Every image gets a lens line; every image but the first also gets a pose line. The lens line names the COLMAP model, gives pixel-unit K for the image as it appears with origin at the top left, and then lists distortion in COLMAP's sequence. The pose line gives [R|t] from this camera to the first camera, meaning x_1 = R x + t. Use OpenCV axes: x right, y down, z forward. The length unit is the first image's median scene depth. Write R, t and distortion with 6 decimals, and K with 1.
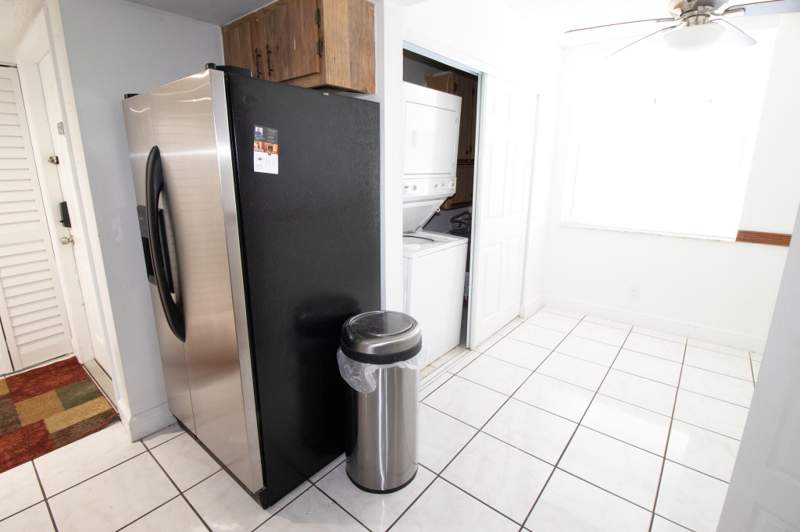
lens RADIAL K [[381.9, 0, 396.3], [0, 381.9, 260.6], [0, 0, 1]] dist [-0.018452, -0.000550]
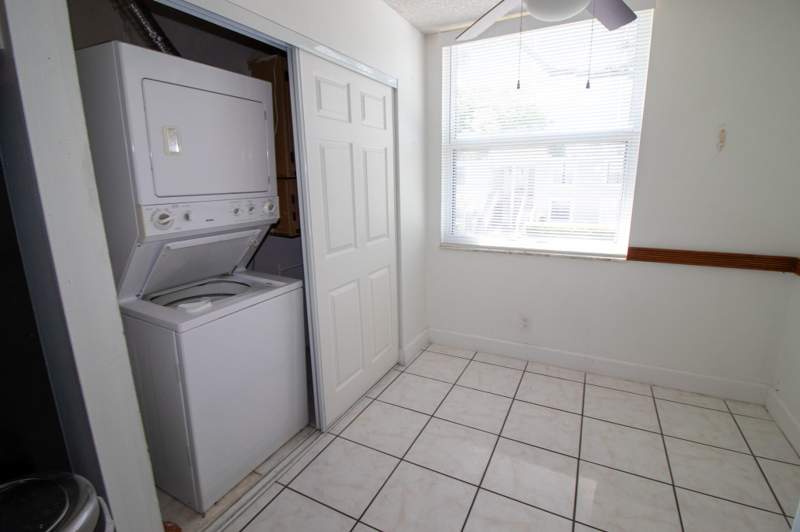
lens RADIAL K [[381.9, 0, 403.7], [0, 381.9, 263.2], [0, 0, 1]] dist [-0.018452, -0.000550]
pose [[0.974641, -0.071172, 0.212156, 0.222817], [0.076420, 0.996937, -0.016630, -0.063846], [-0.210323, 0.032421, 0.977094, 0.259651]]
